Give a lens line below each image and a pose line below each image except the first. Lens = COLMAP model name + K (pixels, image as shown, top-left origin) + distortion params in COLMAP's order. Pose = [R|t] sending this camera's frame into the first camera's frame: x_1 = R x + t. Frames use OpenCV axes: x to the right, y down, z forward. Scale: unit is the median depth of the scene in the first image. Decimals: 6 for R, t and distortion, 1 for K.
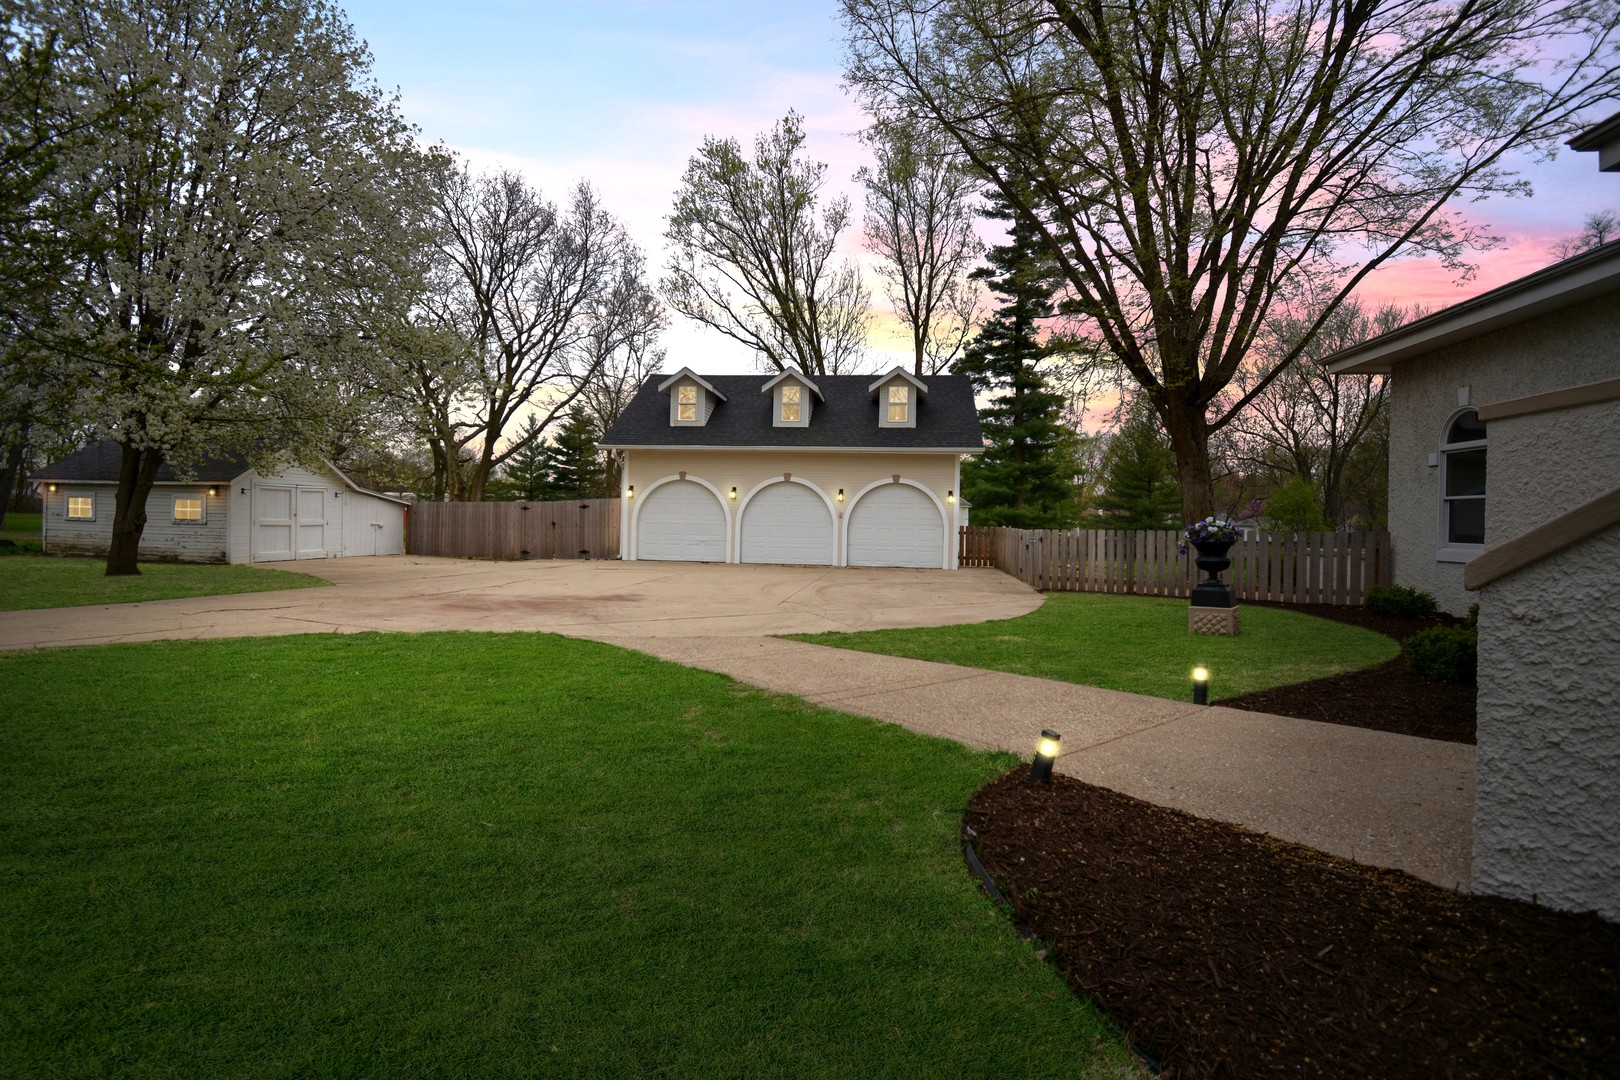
lens RADIAL K [[705.3, 0, 812.9], [0, 705.3, 518.5], [0, 0, 1]] dist [0.010463, -0.021259]
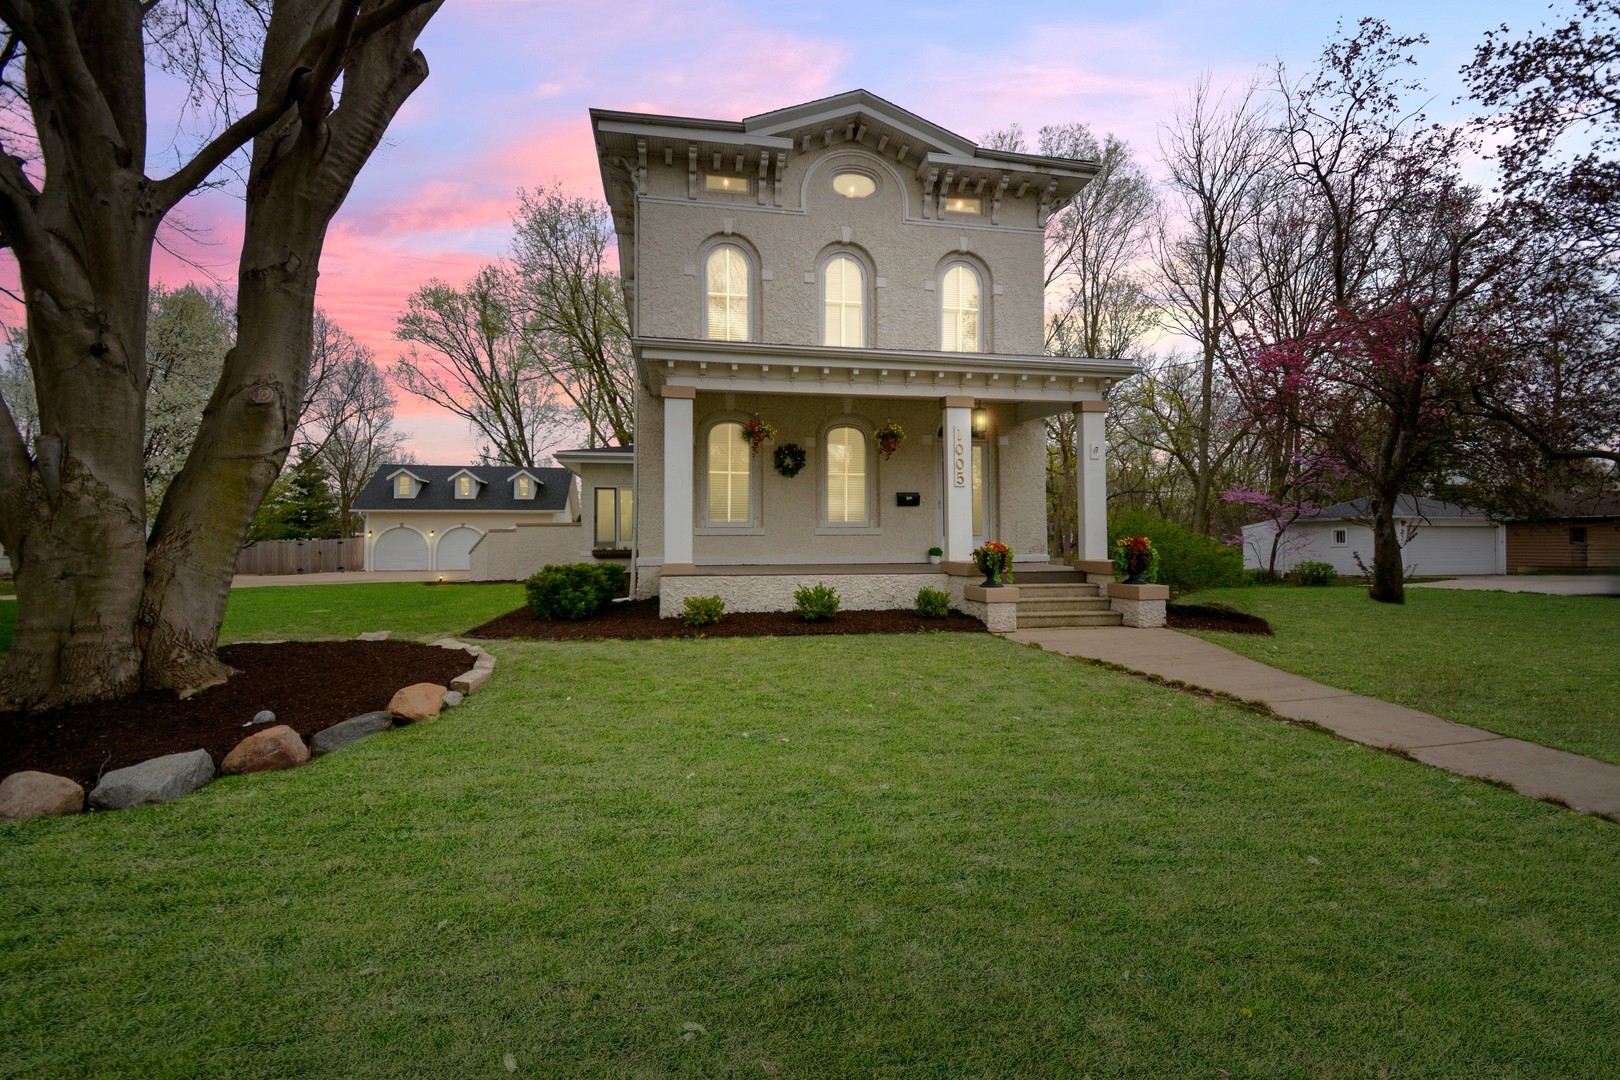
lens RADIAL K [[705.3, 0, 812.9], [0, 705.3, 518.5], [0, 0, 1]] dist [0.010463, -0.021259]
pose [[0.947826, -0.013344, 0.318507, 0.128173], [0.022654, 0.999417, -0.025545, -0.002652], [-0.317981, 0.031427, 0.947576, -0.569109]]
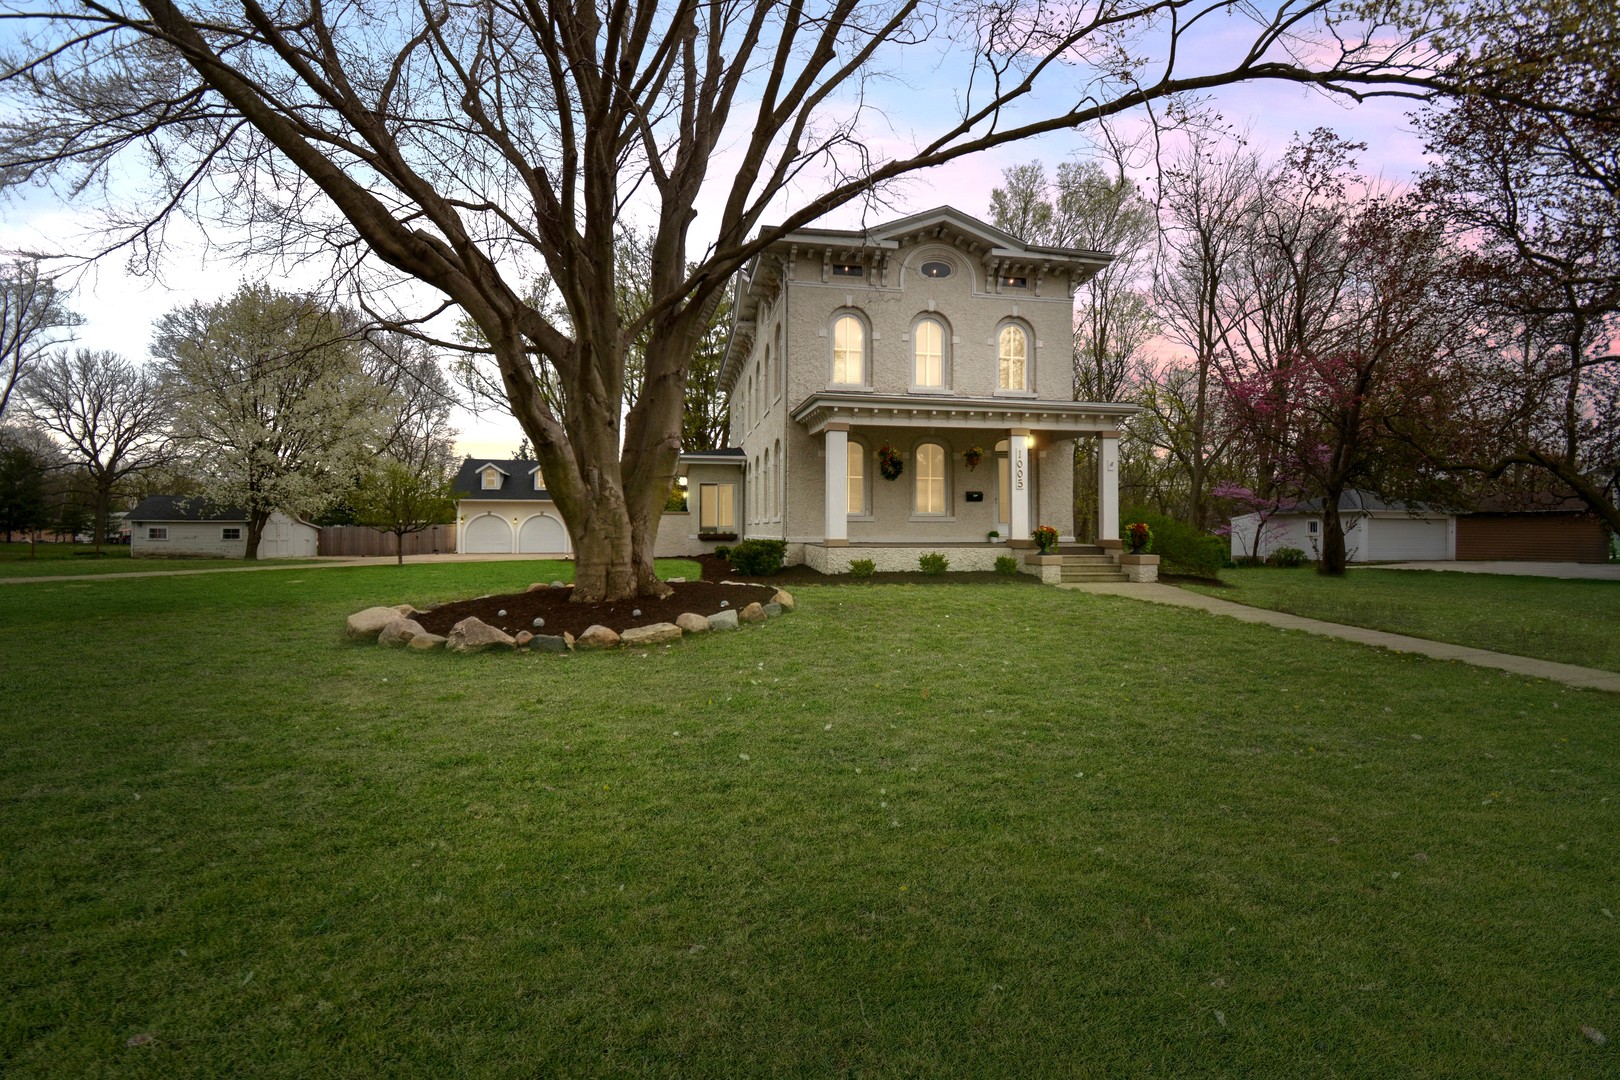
lens RADIAL K [[705.1, 0, 809.4], [0, 705.1, 518.4], [0, 0, 1]] dist [0.001332, -0.021437]
pose [[0.950377, -0.012909, 0.310832, 0.037122], [0.017511, 0.999774, -0.012020, -0.001289], [-0.310607, 0.016867, 0.950389, -0.666286]]
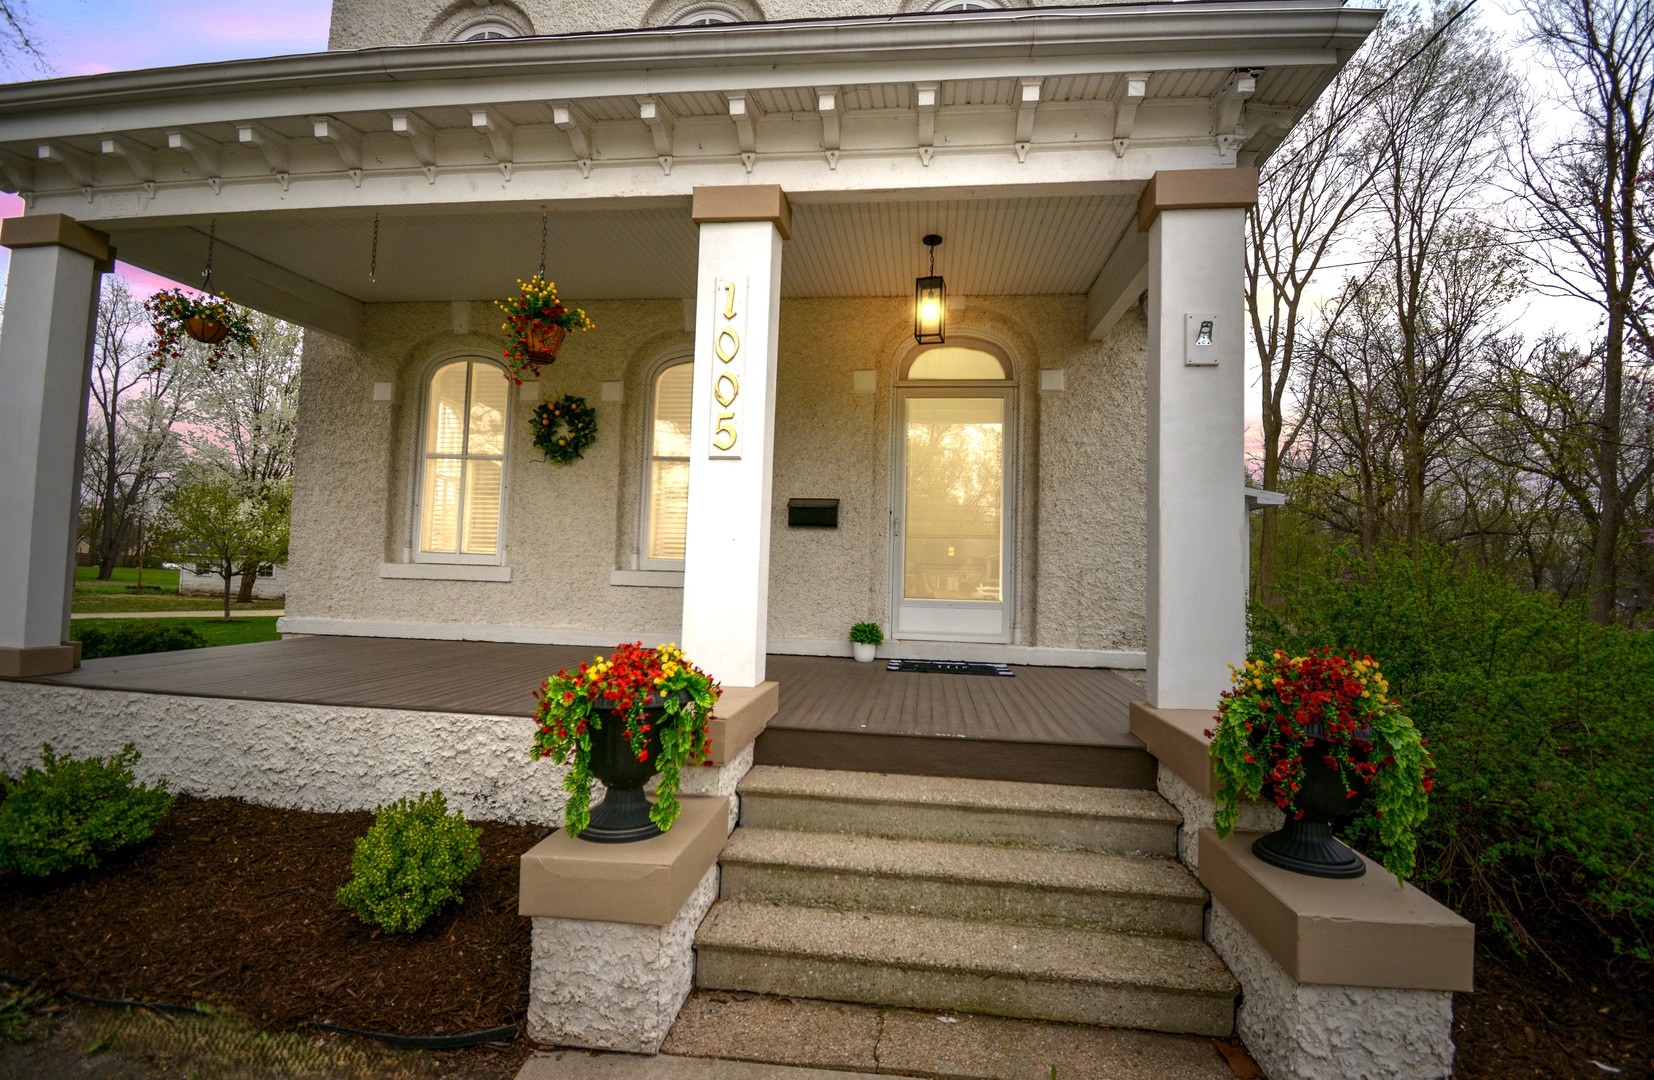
lens RADIAL K [[733.2, 0, 846.0], [0, 733.2, 540.9], [0, 0, 1]] dist [0.001889, -0.016389]
pose [[0.999732, 0.011849, 0.019876, 0.270020], [-0.010843, 0.998693, -0.049937, -0.005494], [-0.020441, 0.049708, 0.998555, -0.433696]]
